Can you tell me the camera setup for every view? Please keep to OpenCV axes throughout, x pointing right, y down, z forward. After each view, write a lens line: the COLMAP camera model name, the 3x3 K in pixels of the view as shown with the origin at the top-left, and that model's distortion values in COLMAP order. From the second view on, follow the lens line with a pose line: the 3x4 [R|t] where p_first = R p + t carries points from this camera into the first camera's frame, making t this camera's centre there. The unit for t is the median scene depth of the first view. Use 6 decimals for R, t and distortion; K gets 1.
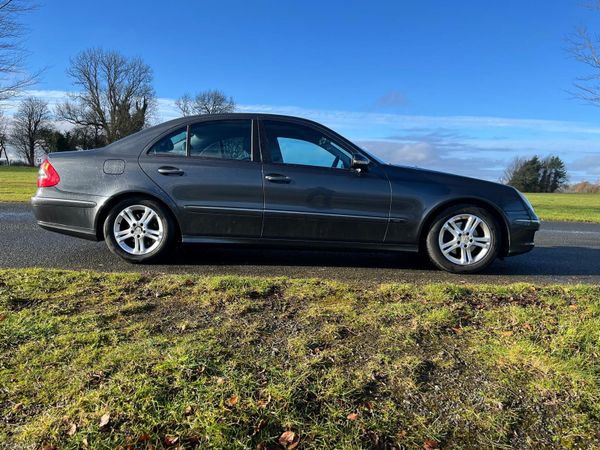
lens RADIAL K [[457.1, 0, 303.3], [0, 457.1, 221.8], [0, 0, 1]] dist [0.096782, -0.129382]
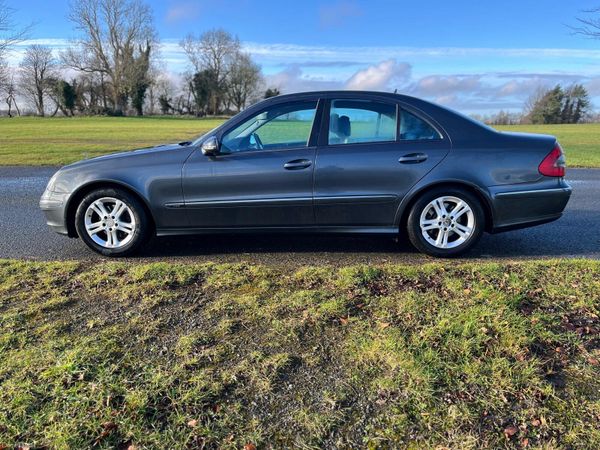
lens RADIAL K [[457.1, 0, 303.3], [0, 457.1, 221.8], [0, 0, 1]] dist [0.096782, -0.129382]
pose [[0.998833, -0.027356, -0.039793, 0.245631], [0.032313, 0.991012, 0.129809, -0.119645], [0.035885, -0.130943, 0.990740, -0.037002]]
